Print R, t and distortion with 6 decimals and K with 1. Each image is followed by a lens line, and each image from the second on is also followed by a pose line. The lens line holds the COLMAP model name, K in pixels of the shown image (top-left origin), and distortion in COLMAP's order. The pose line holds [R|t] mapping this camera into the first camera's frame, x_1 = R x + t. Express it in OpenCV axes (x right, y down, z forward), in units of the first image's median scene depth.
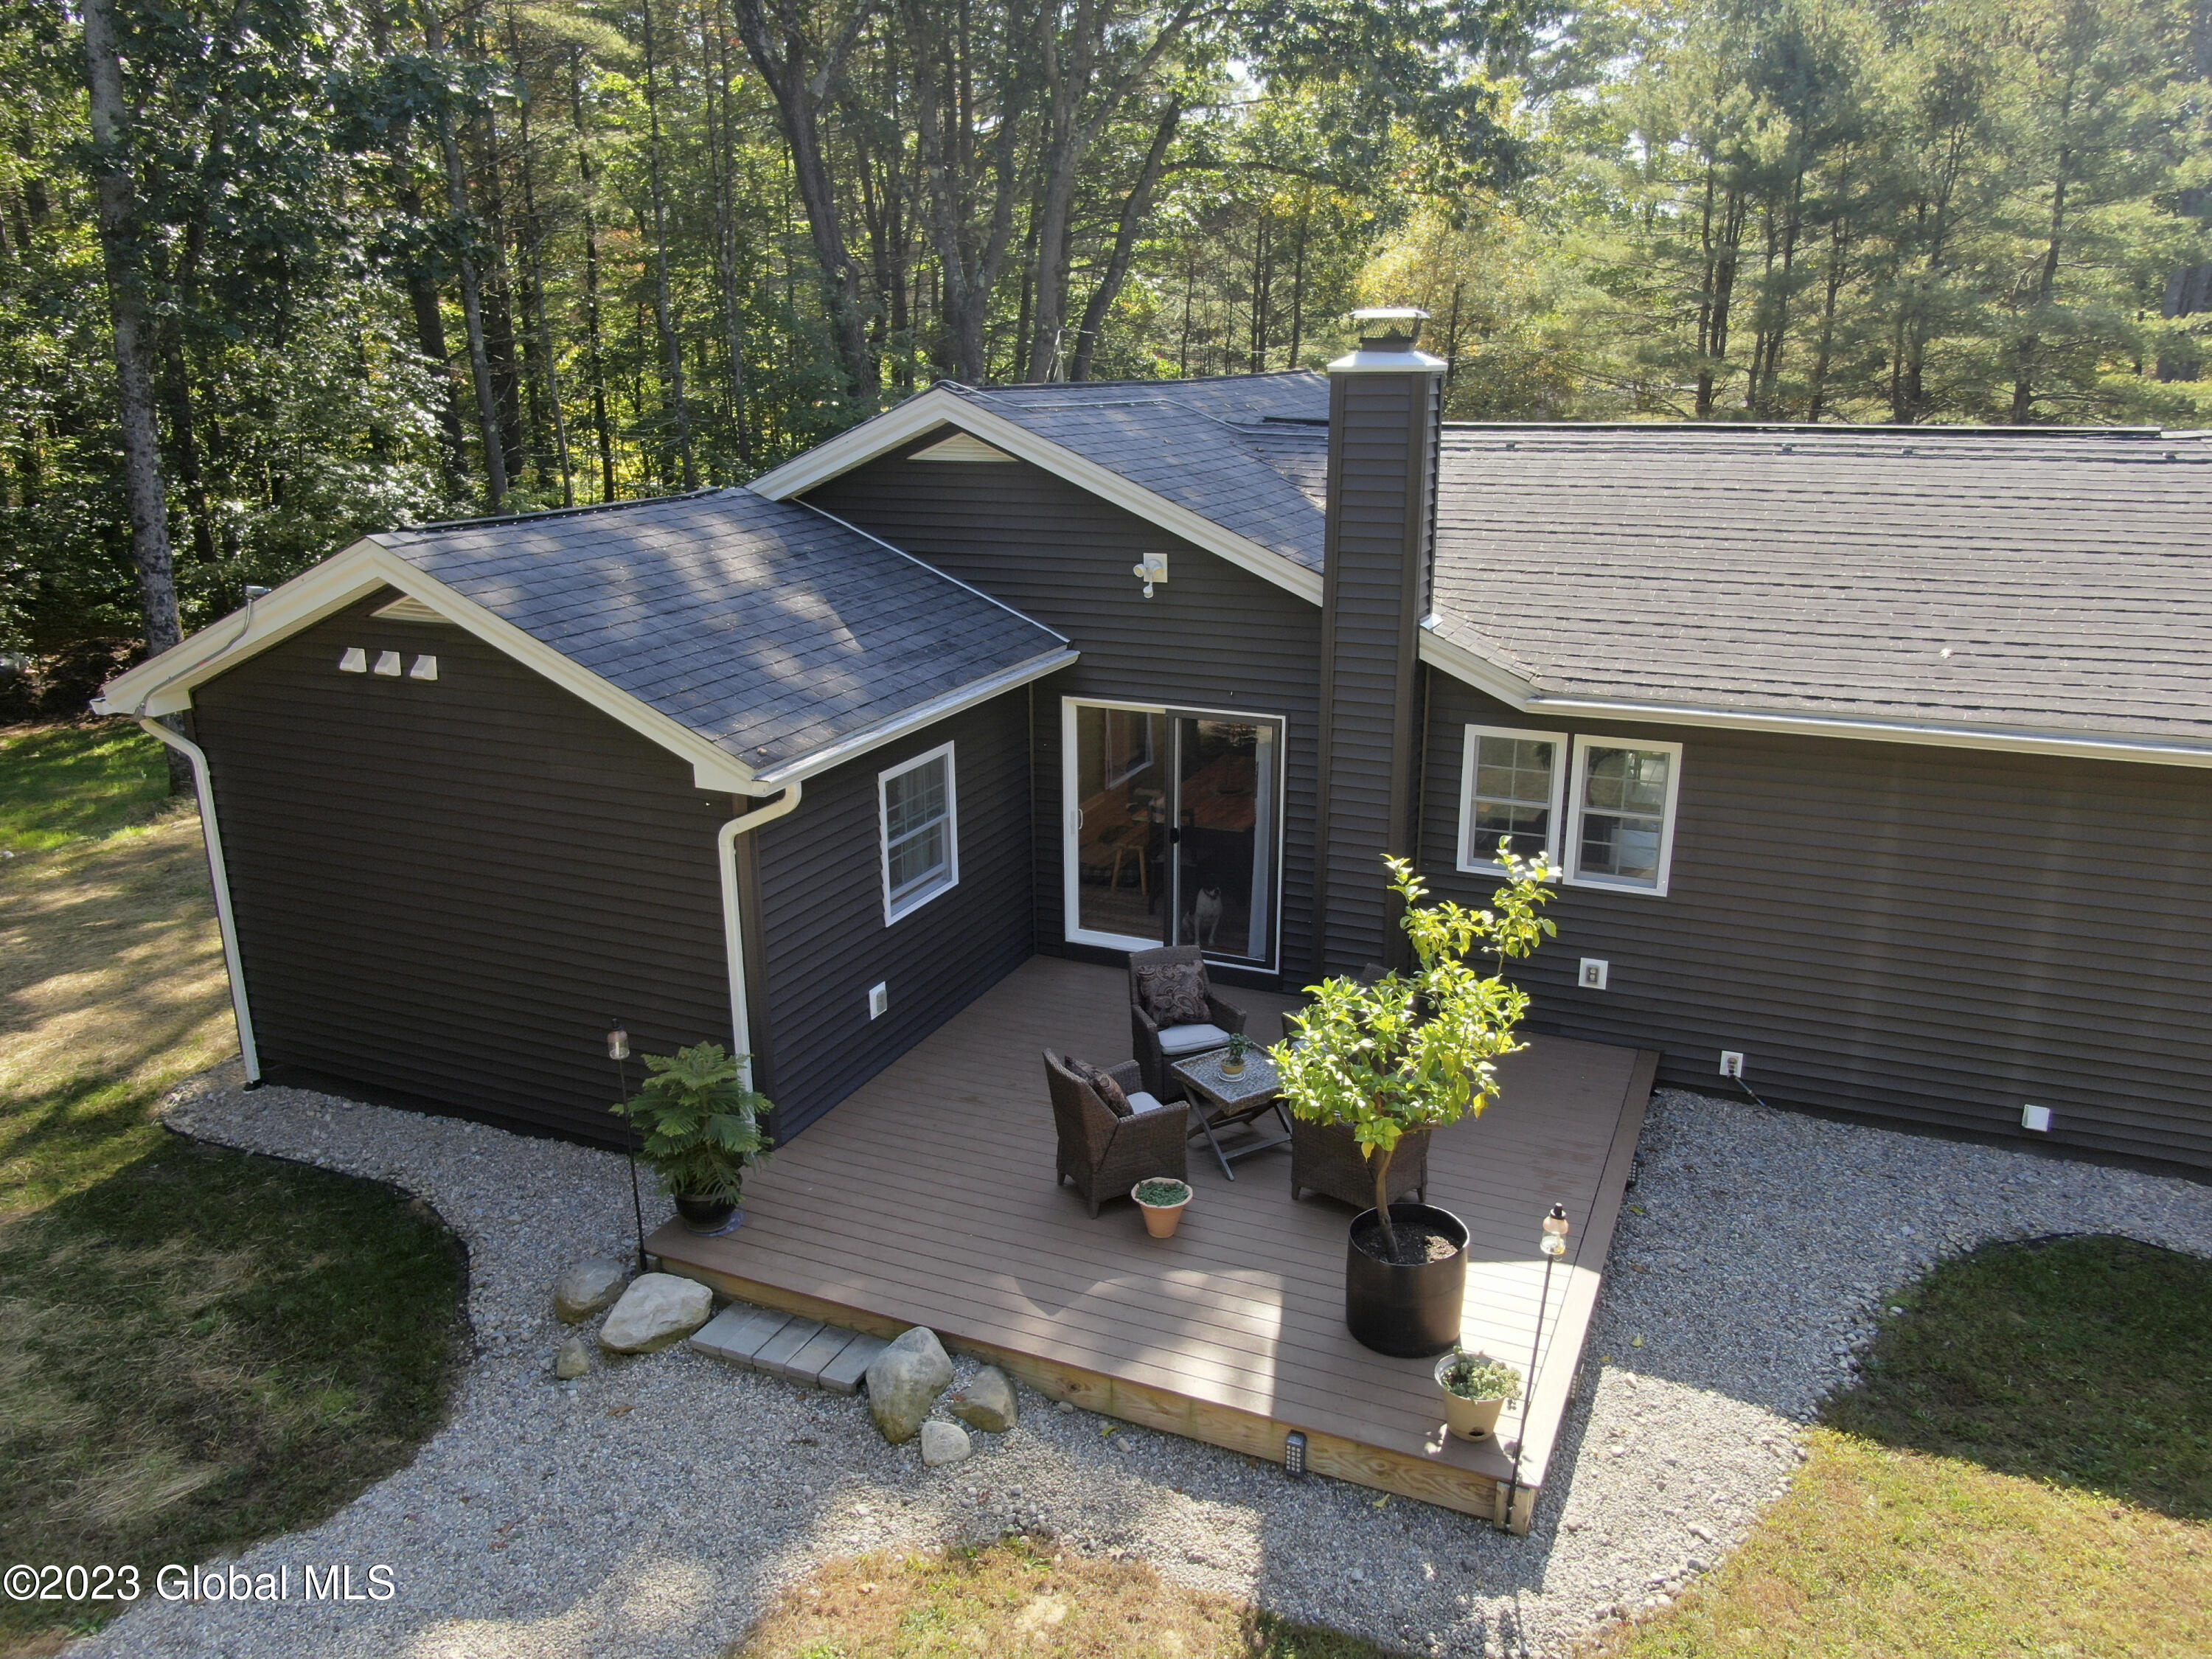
lens RADIAL K [[1606.1, 0, 1106.1], [0, 1606.1, 825.2], [0, 0, 1]] dist [-0.021807, 0.008116]
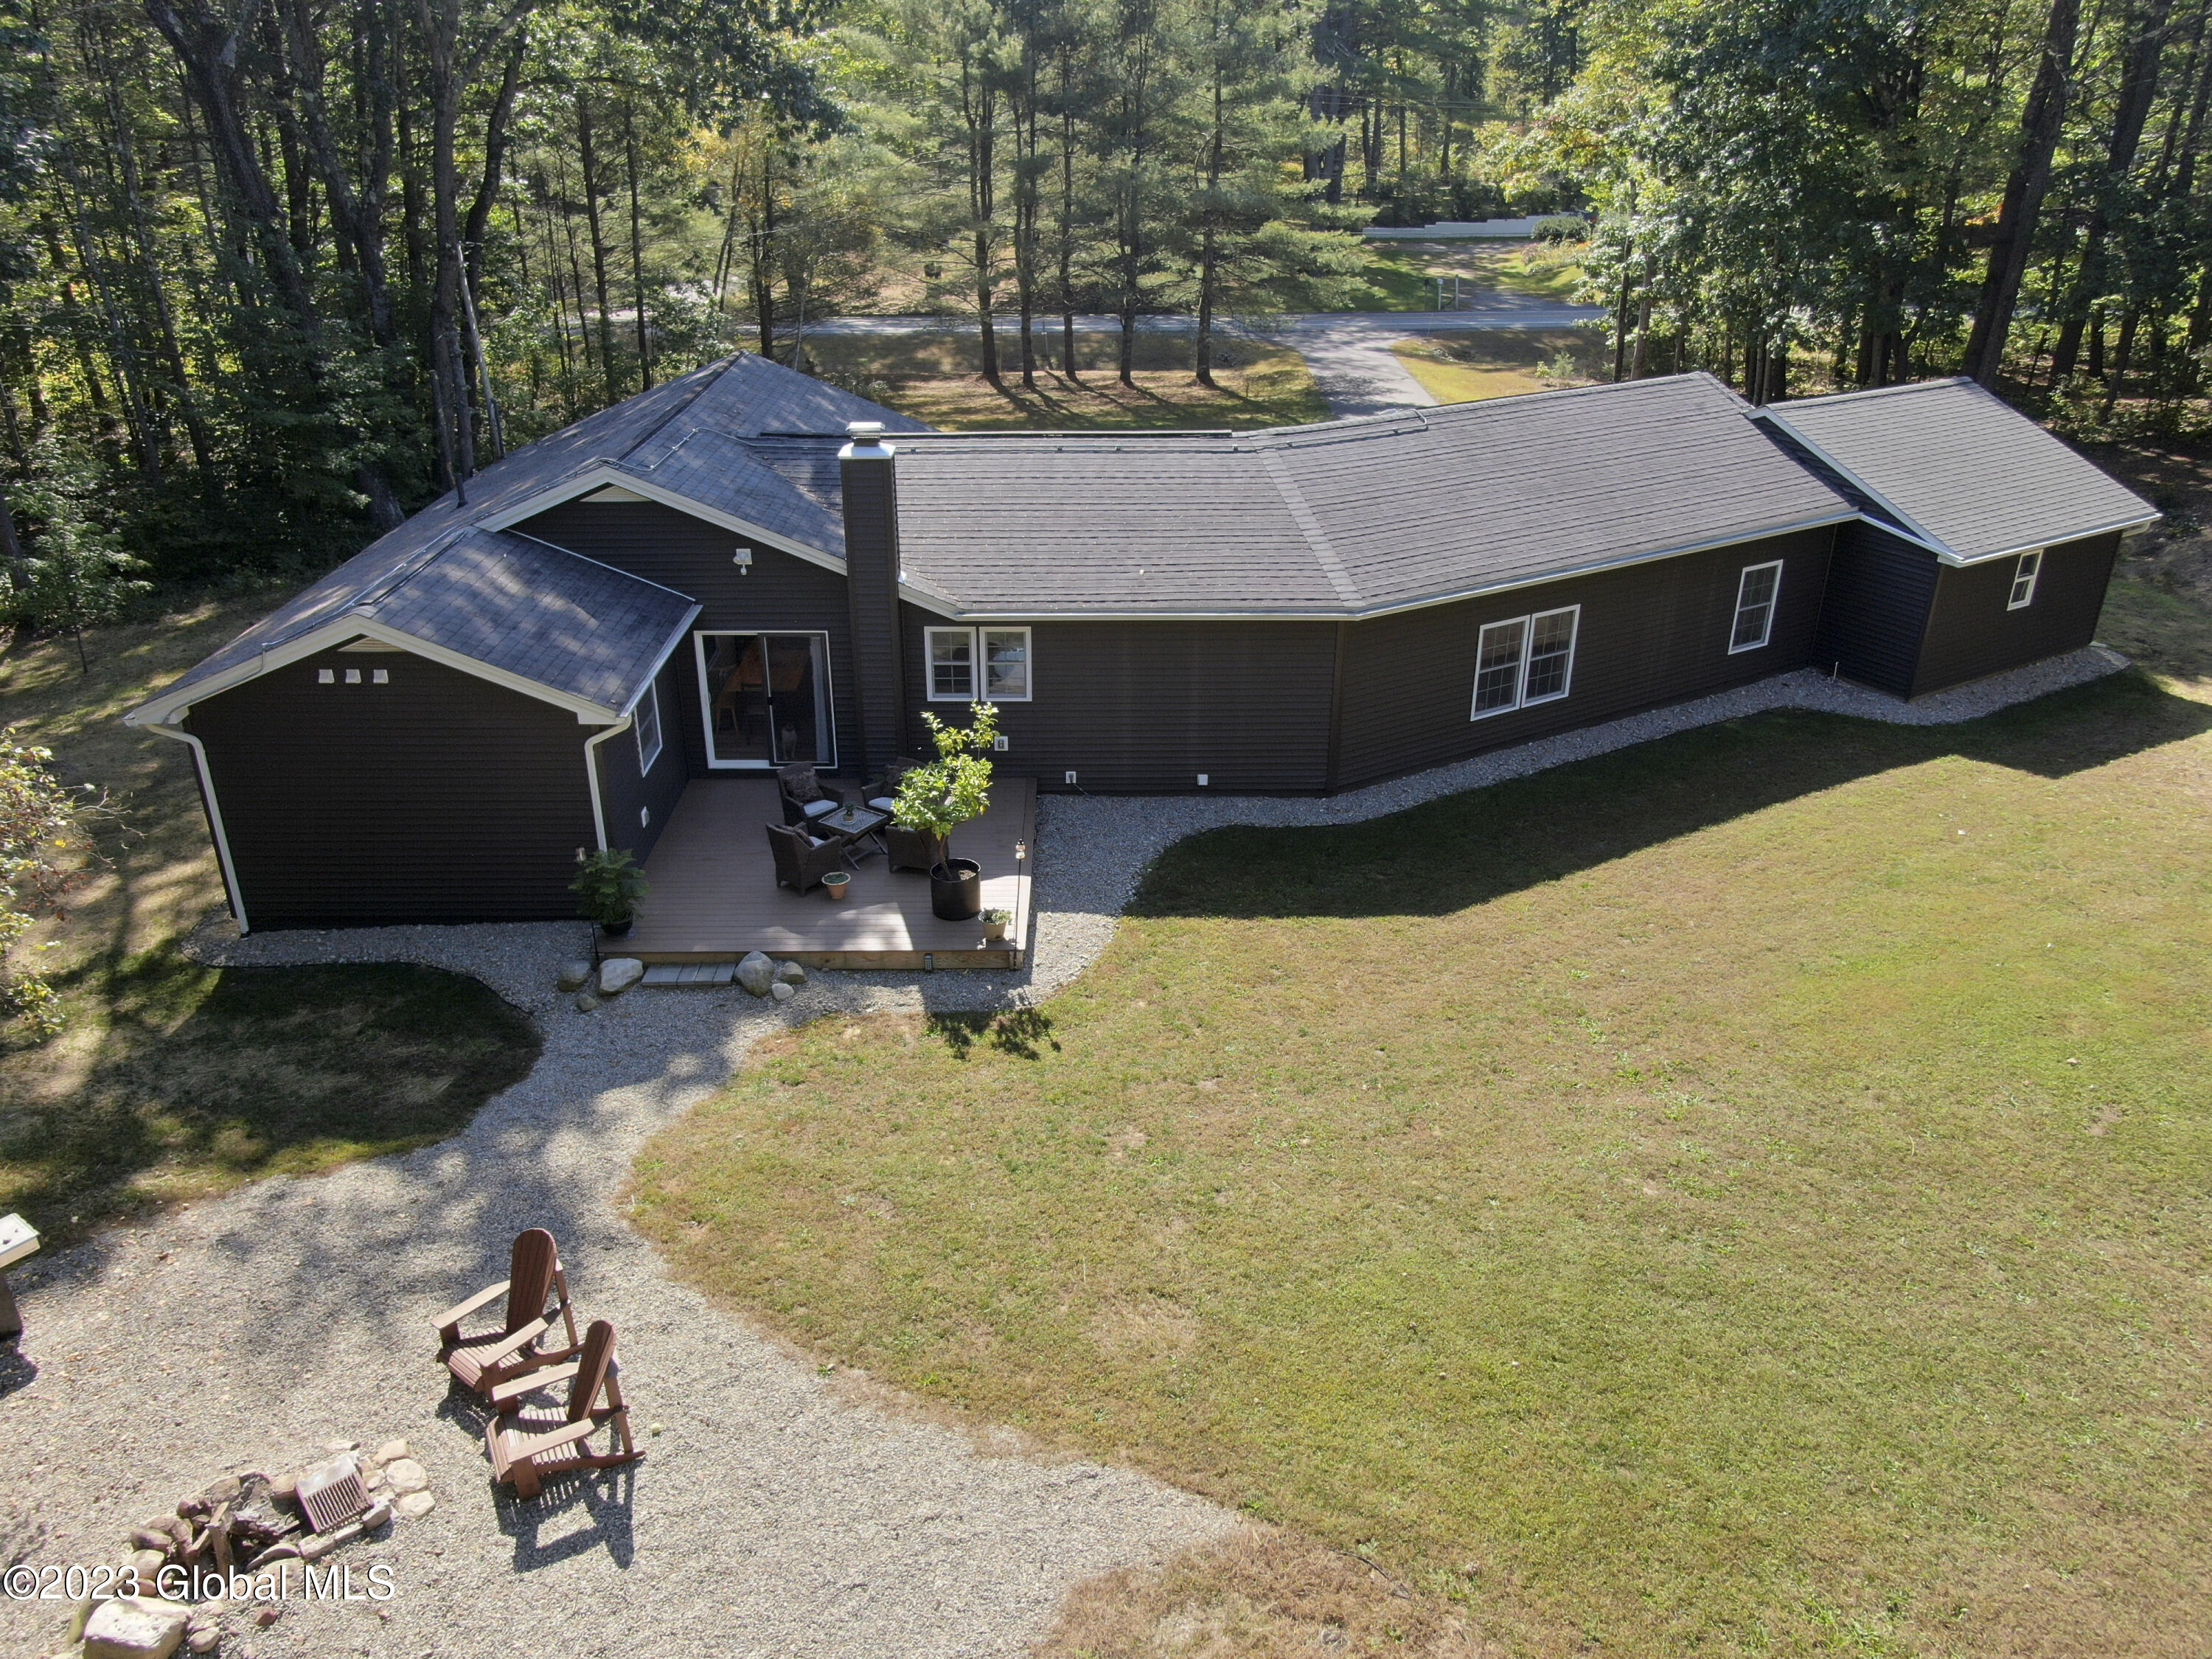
lens RADIAL K [[1606.1, 0, 1104.3], [0, 1606.1, 834.0], [0, 0, 1]] dist [-0.021807, 0.008116]
pose [[0.908690, -0.172843, 0.380009, -0.409228], [0.111538, 0.977692, 0.177980, -0.158192], [-0.402295, -0.119343, 0.907698, -1.003774]]
